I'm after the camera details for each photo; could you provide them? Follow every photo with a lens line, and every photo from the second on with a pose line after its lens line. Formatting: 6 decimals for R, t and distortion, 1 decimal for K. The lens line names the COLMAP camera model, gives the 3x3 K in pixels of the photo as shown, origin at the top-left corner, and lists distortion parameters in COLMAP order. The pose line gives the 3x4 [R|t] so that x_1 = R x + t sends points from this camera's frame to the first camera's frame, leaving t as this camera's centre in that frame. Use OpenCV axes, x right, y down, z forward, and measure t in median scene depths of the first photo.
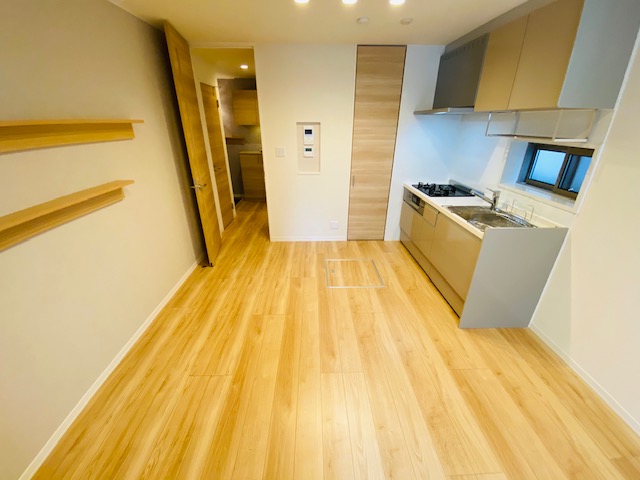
lens RADIAL K [[262.0, 0, 320.0], [0, 262.0, 240.0], [0, 0, 1]] dist [0.018802, -0.019137]
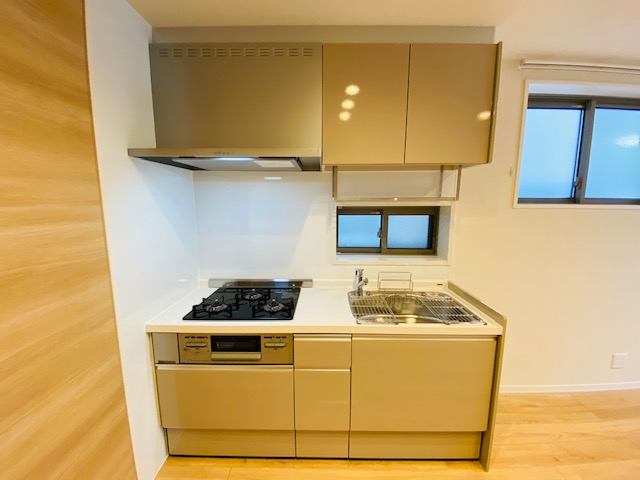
lens RADIAL K [[262.0, 0, 320.0], [0, 262.0, 240.0], [0, 0, 1]] dist [0.018802, -0.019137]
pose [[0.038237, -0.147352, 0.988345, -0.044651], [0.406373, 0.905881, 0.119336, -0.461936], [-0.912907, 0.397073, 0.094518, 1.176003]]
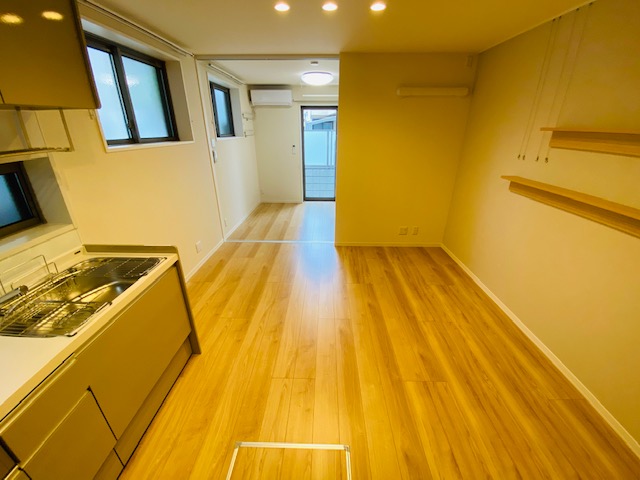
lens RADIAL K [[262.0, 0, 320.0], [0, 262.0, 240.0], [0, 0, 1]] dist [0.018802, -0.019137]
pose [[-0.998681, -0.025502, 0.044569, 0.095405], [0.015220, 0.681944, 0.731246, -0.631154], [-0.049042, 0.730960, -0.680656, 1.414649]]
